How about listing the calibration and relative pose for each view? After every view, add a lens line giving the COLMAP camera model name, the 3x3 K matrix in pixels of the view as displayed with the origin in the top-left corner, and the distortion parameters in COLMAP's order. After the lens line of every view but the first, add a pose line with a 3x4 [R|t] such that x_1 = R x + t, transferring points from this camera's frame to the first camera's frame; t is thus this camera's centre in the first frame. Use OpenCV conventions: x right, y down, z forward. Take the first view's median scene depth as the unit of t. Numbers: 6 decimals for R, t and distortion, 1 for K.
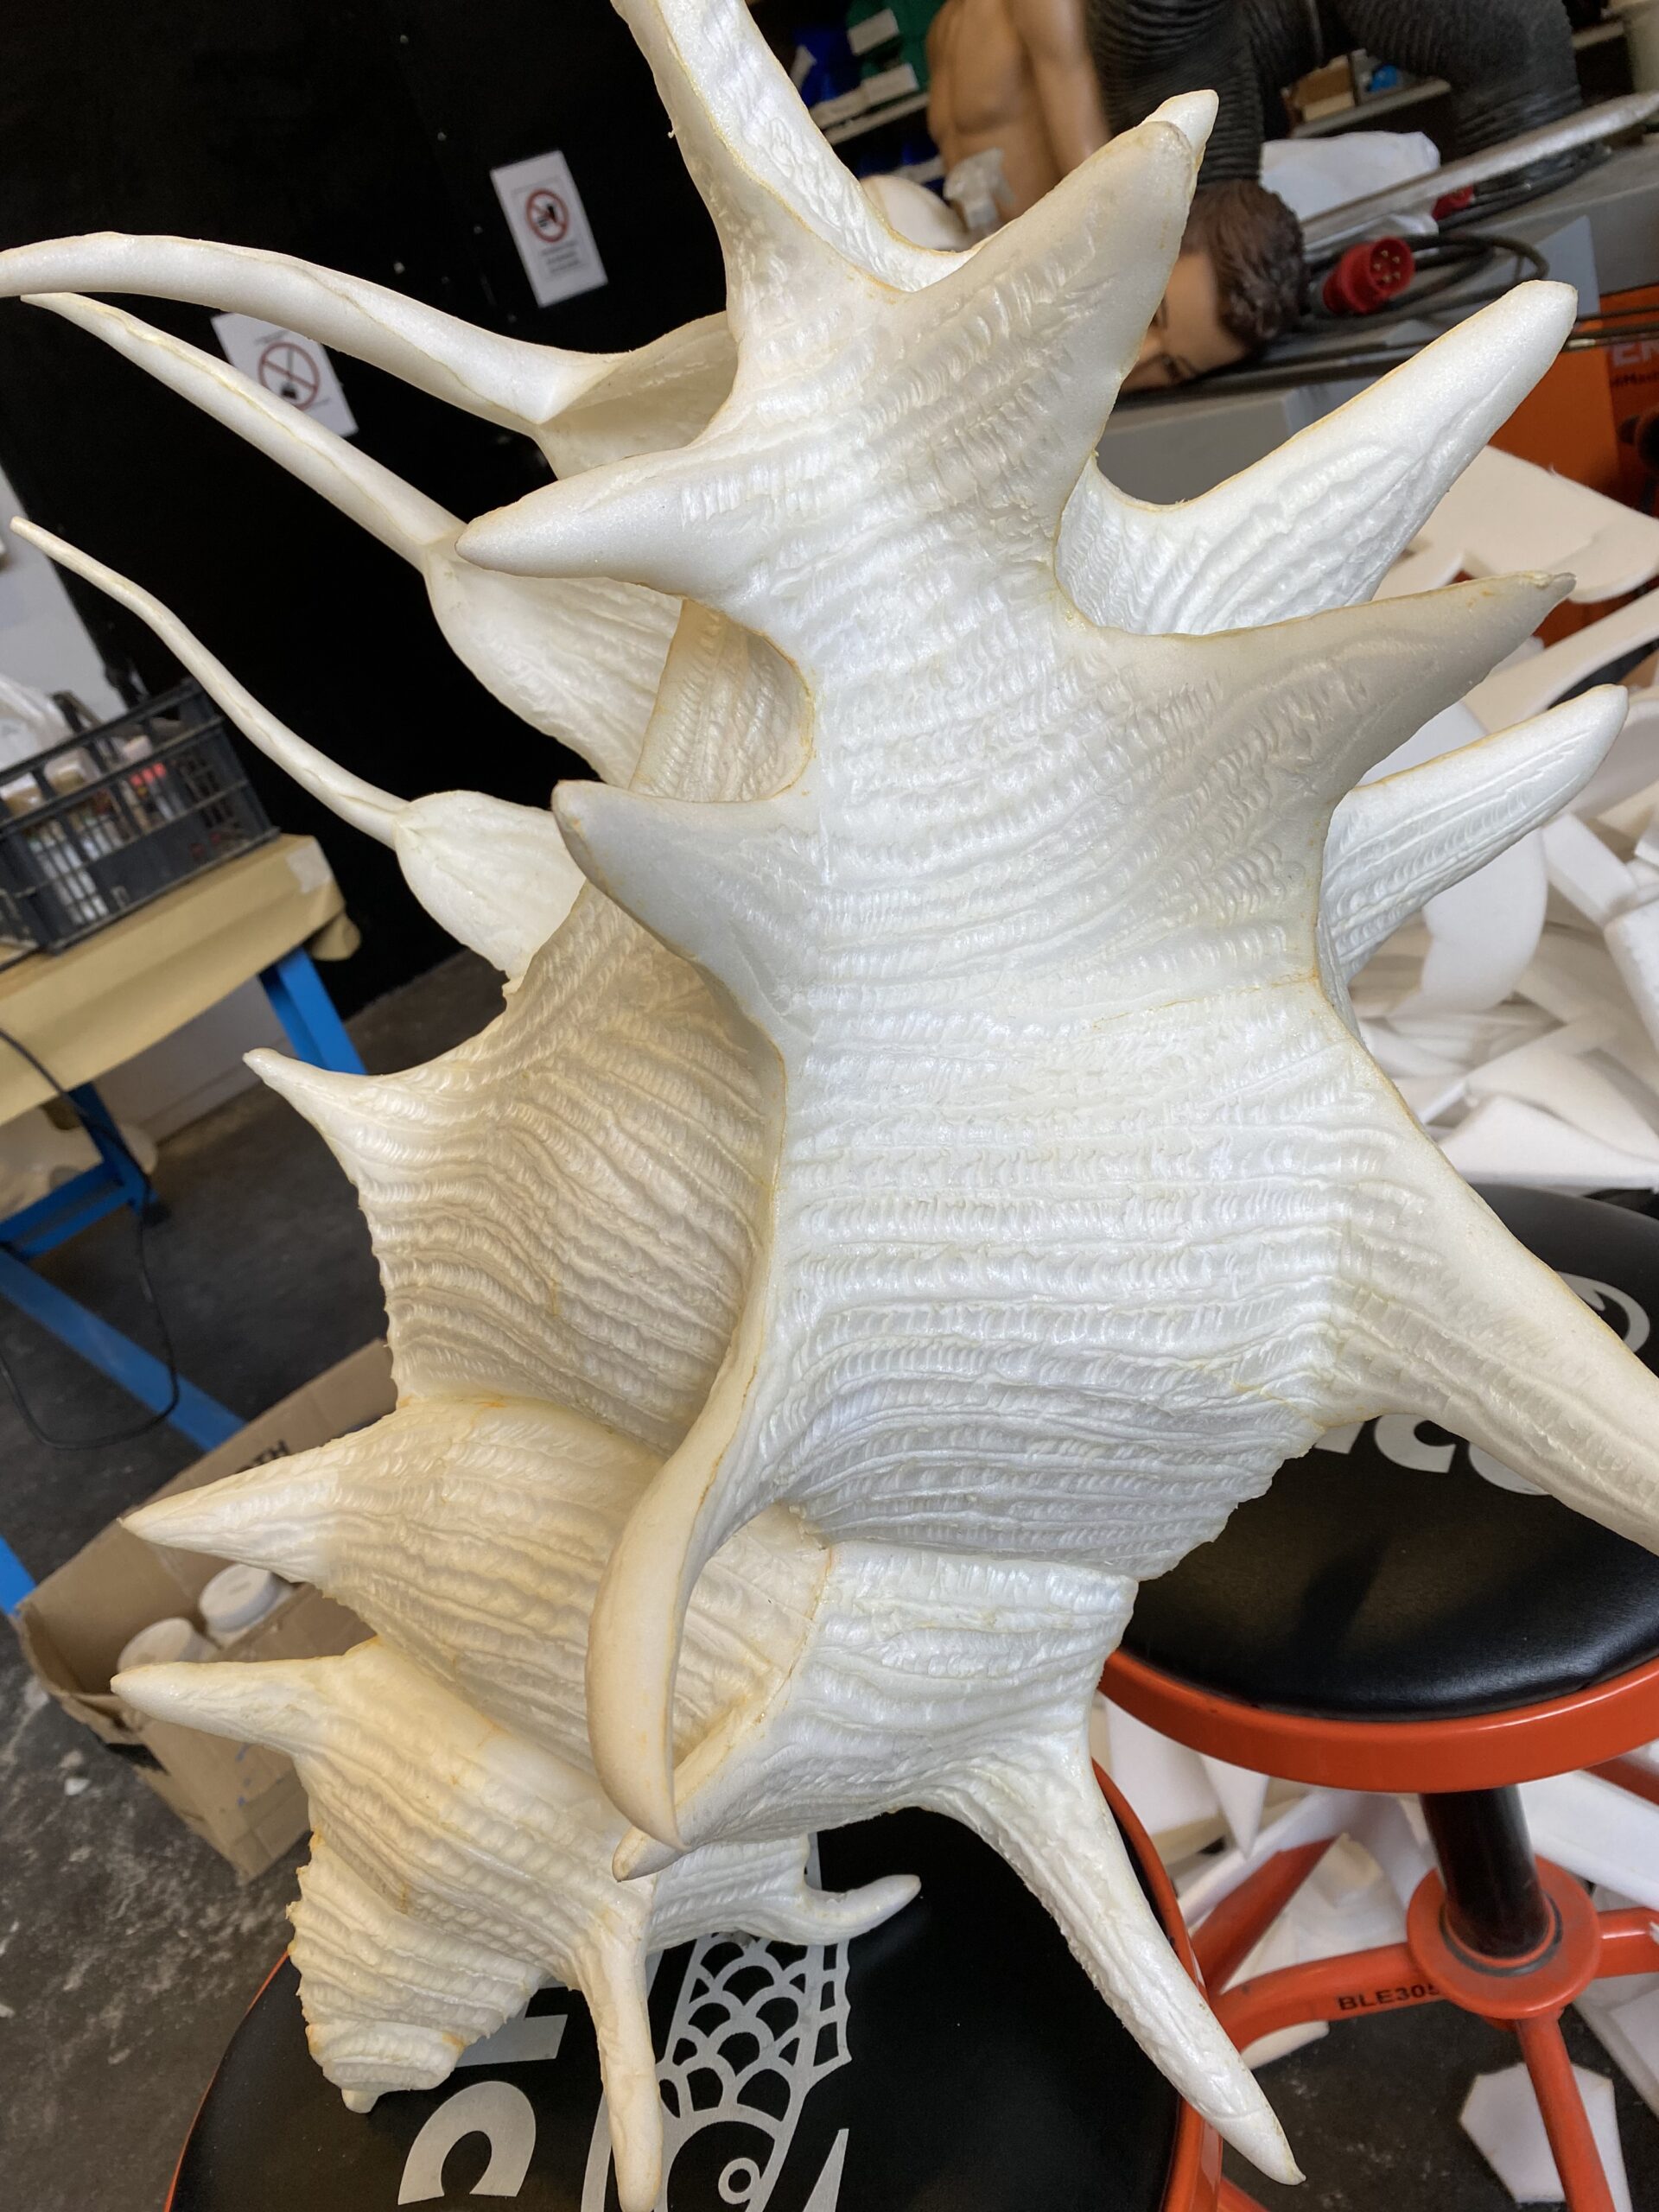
lens RADIAL K [[1697.5, 0, 827.2], [0, 1697.5, 1116.4], [0, 0, 1]] dist [0.035044, 0.004430]
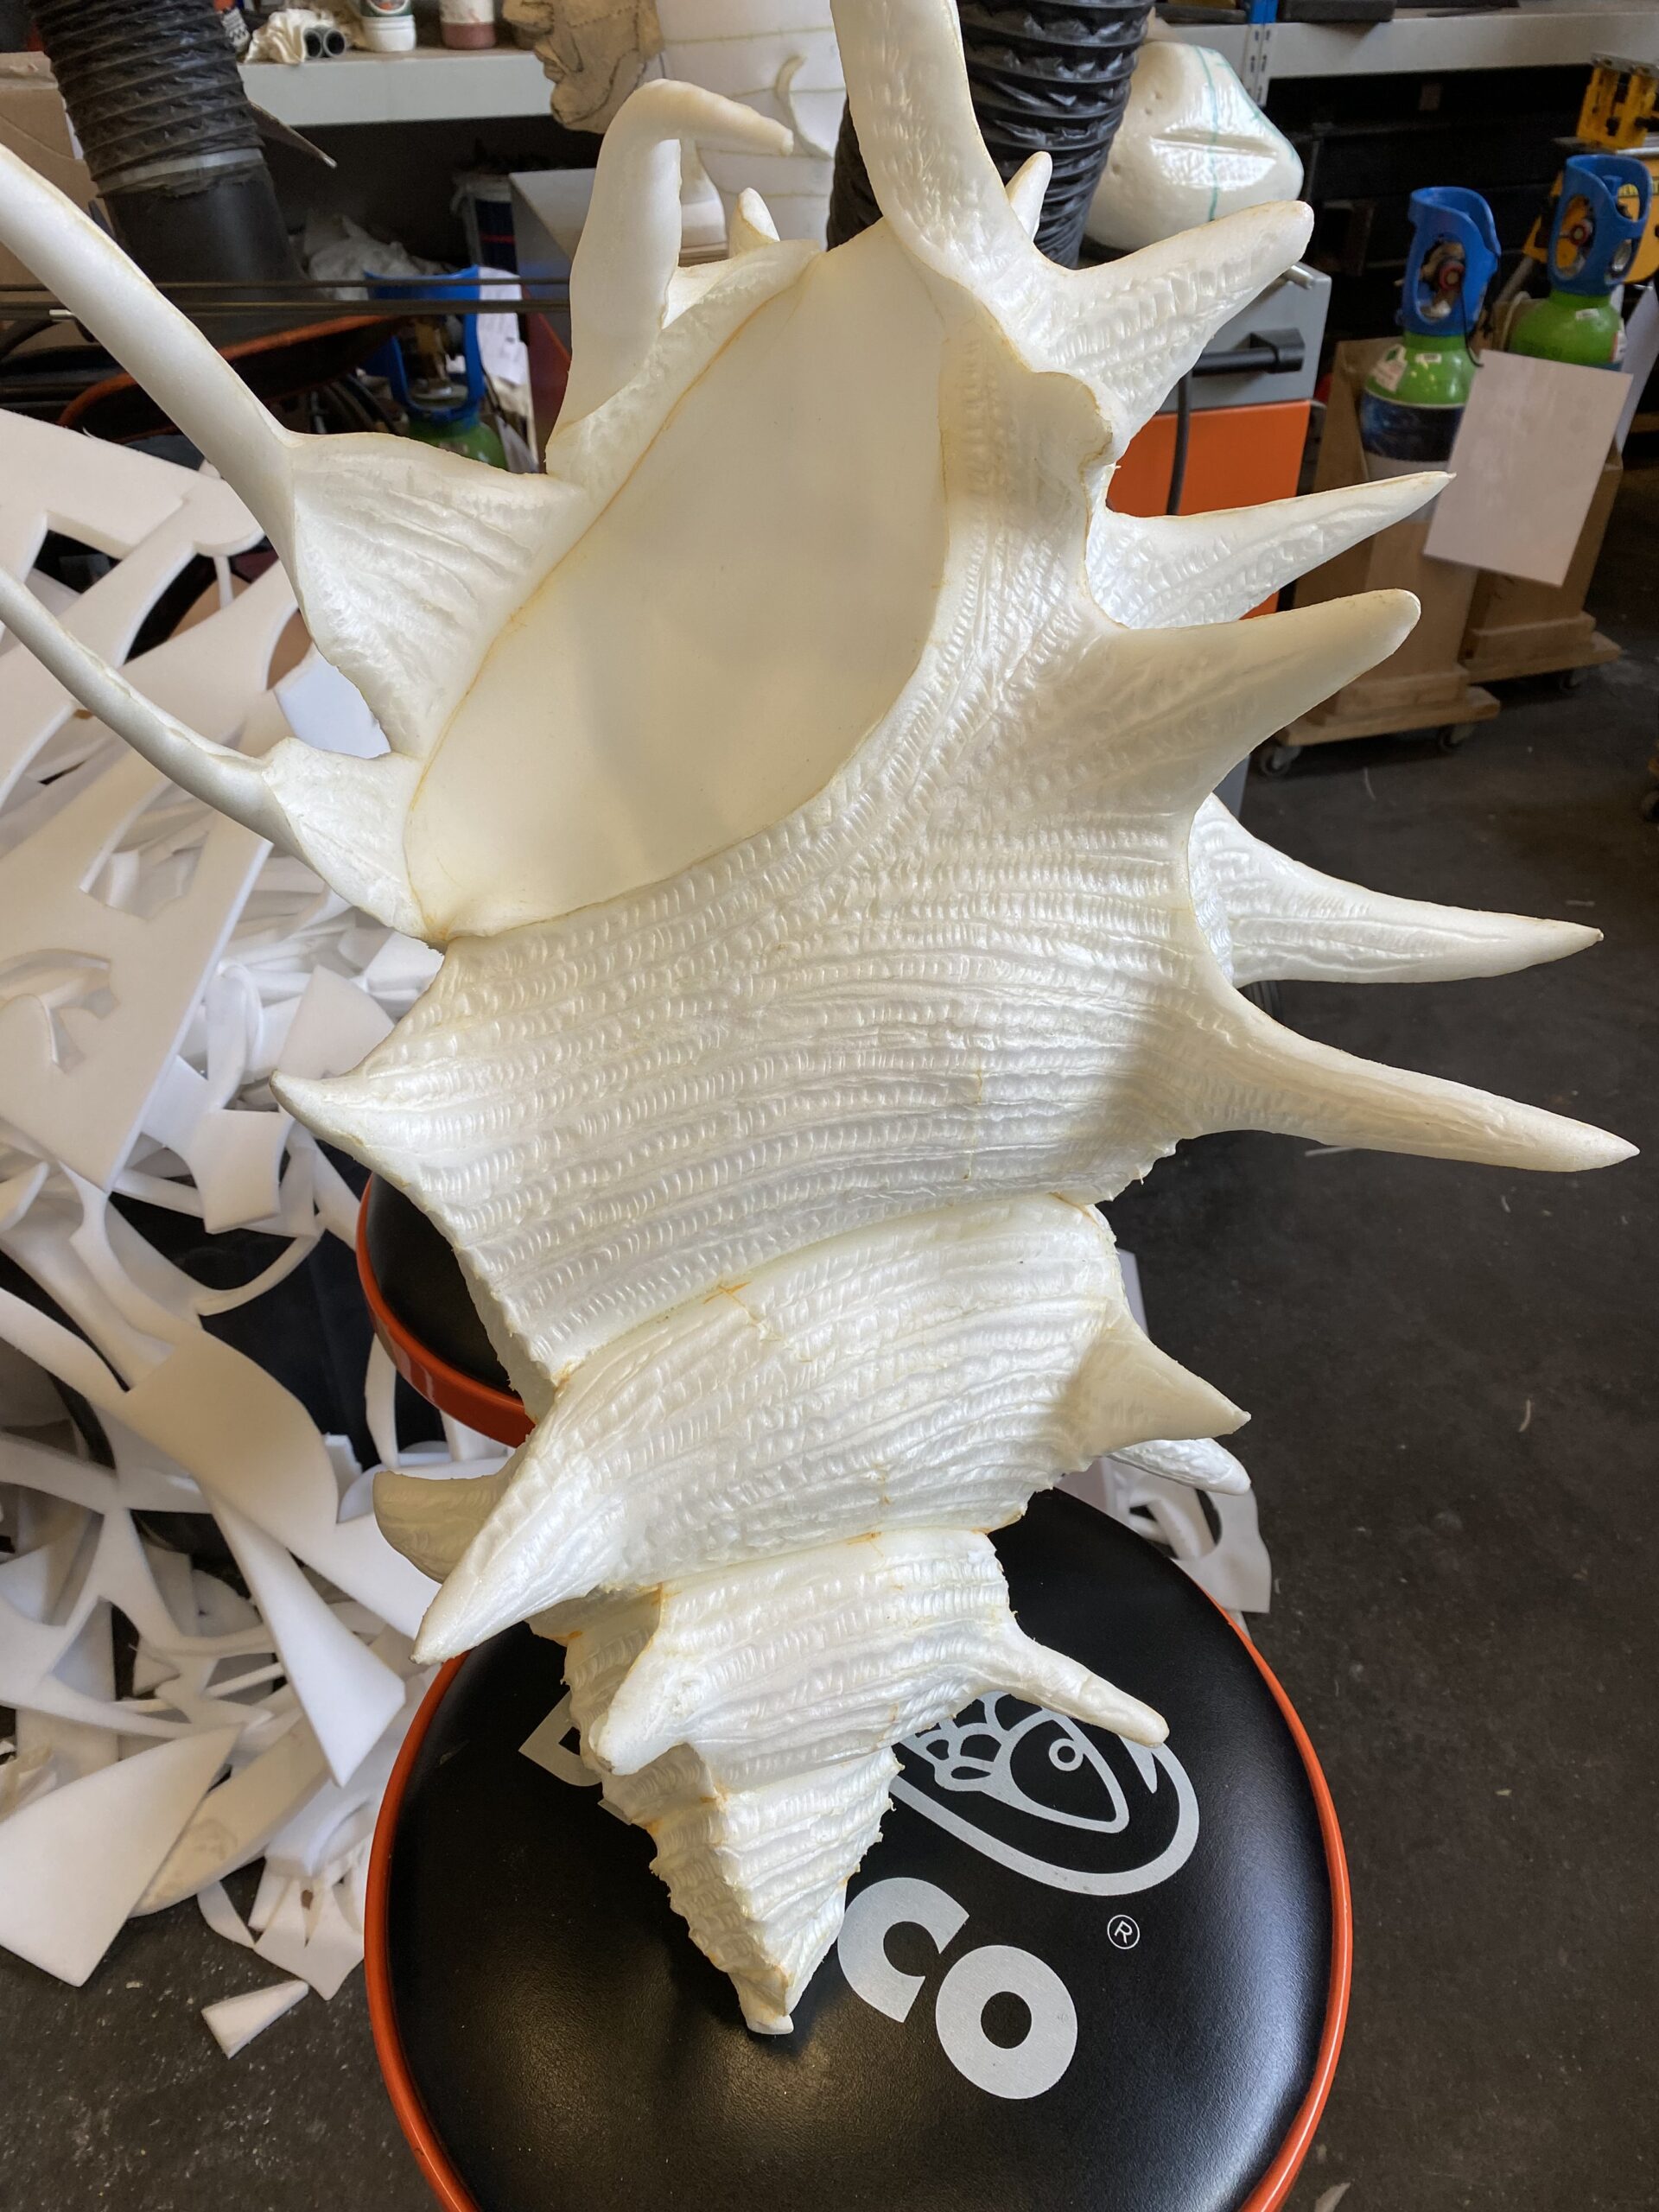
lens RADIAL K [[1697.5, 0, 826.0], [0, 1697.5, 1097.6], [0, 0, 1]] dist [0.035044, 0.004430]
pose [[0.430206, -0.284478, 0.856735, -1.250383], [0.290054, 0.942285, 0.167236, -0.117606], [-0.854864, 0.176553, 0.487890, 0.527742]]
